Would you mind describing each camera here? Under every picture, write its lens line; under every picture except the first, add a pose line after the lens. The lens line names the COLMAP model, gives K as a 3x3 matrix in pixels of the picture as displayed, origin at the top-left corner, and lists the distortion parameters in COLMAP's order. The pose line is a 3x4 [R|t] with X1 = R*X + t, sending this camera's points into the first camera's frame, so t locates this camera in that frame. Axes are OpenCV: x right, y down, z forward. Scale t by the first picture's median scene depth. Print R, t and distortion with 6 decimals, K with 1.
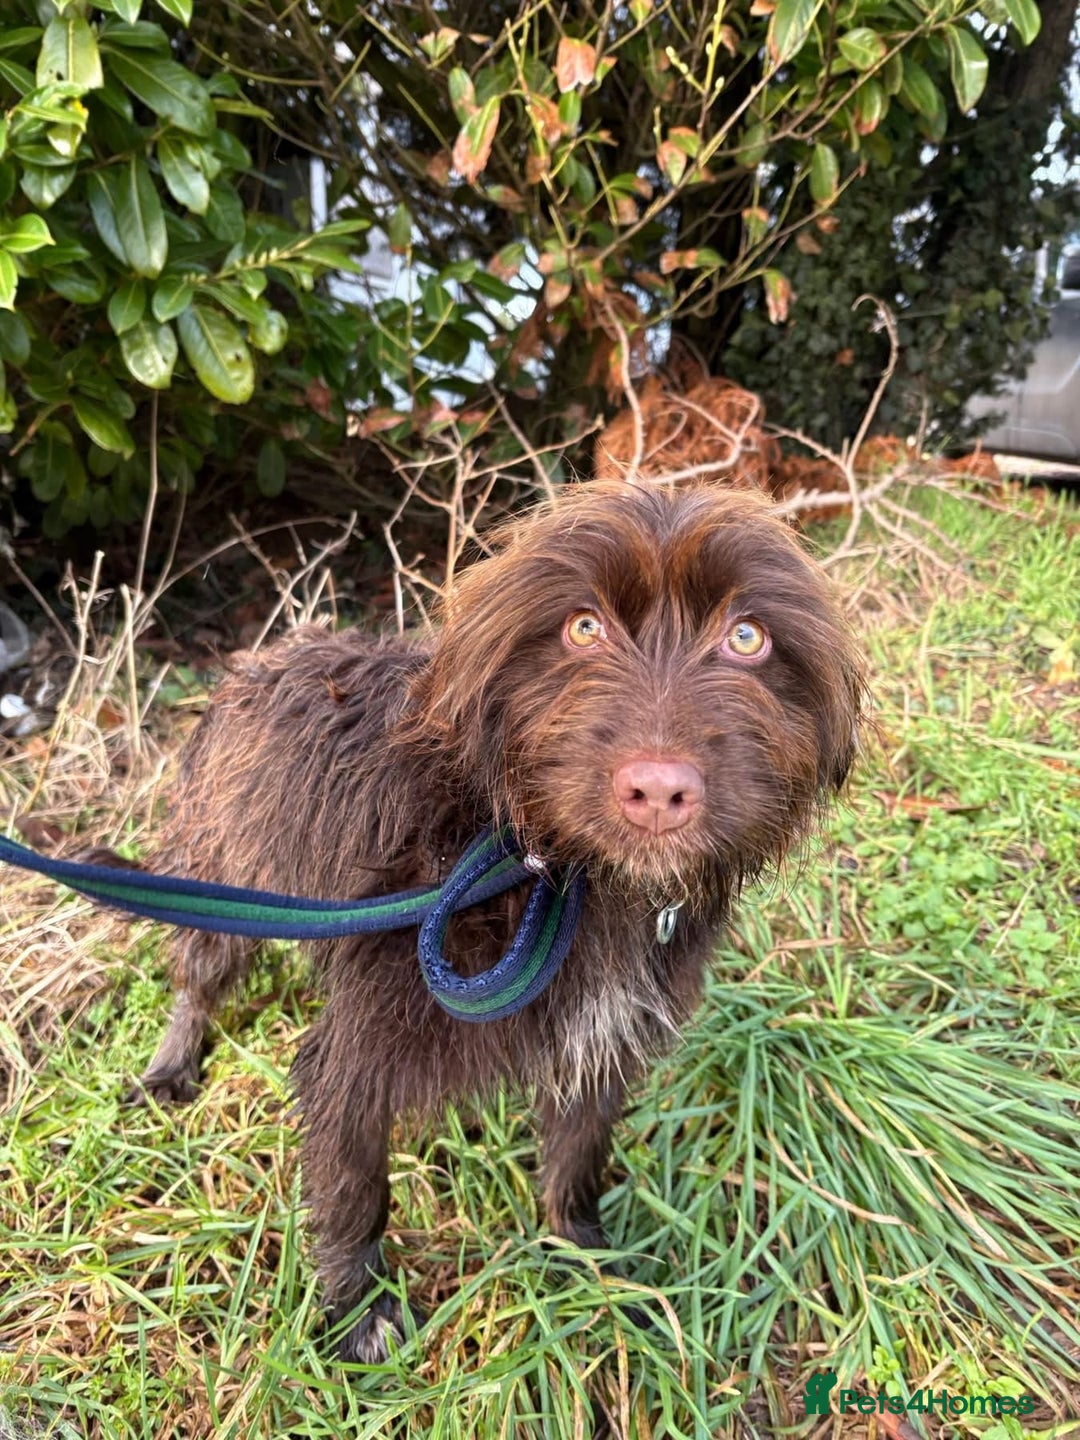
lens RADIAL K [[1127.6, 0, 542.7], [0, 1127.6, 715.1], [0, 0, 1]] dist [0.044274, -0.032011]
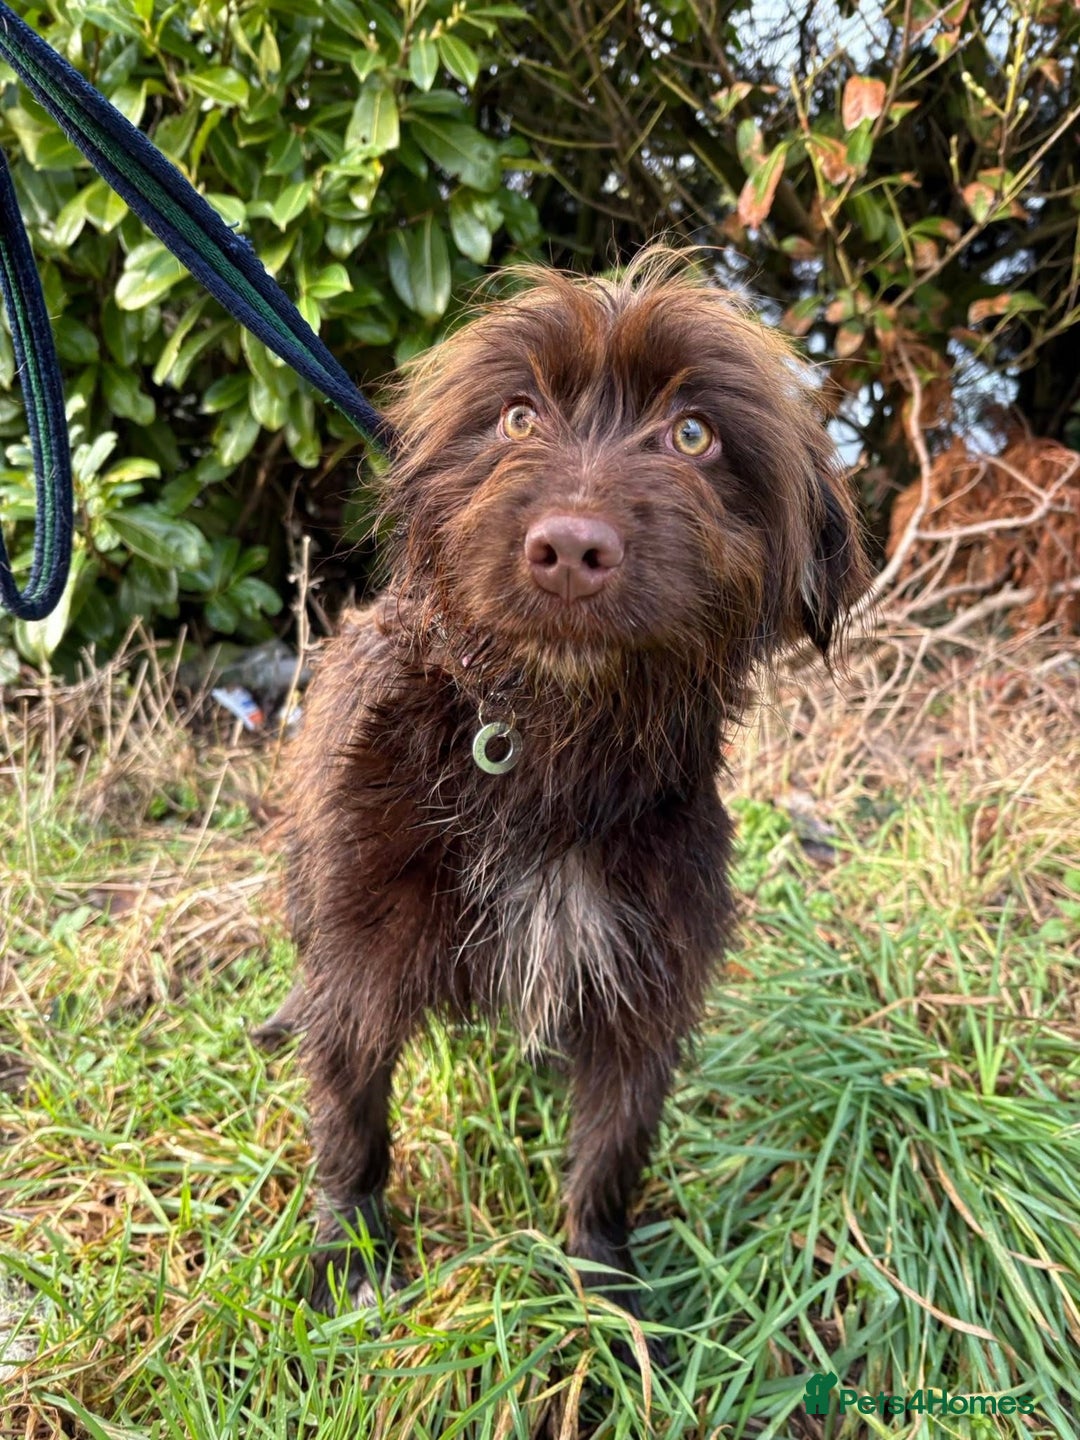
lens RADIAL K [[1127.6, 0, 547.7], [0, 1127.6, 715.2], [0, 0, 1]] dist [0.044274, -0.032011]
pose [[0.942666, 0.079424, -0.324150, 0.157395], [-0.111482, 0.990417, -0.081527, 0.072216], [0.314568, 0.112990, 0.942486, 0.061652]]
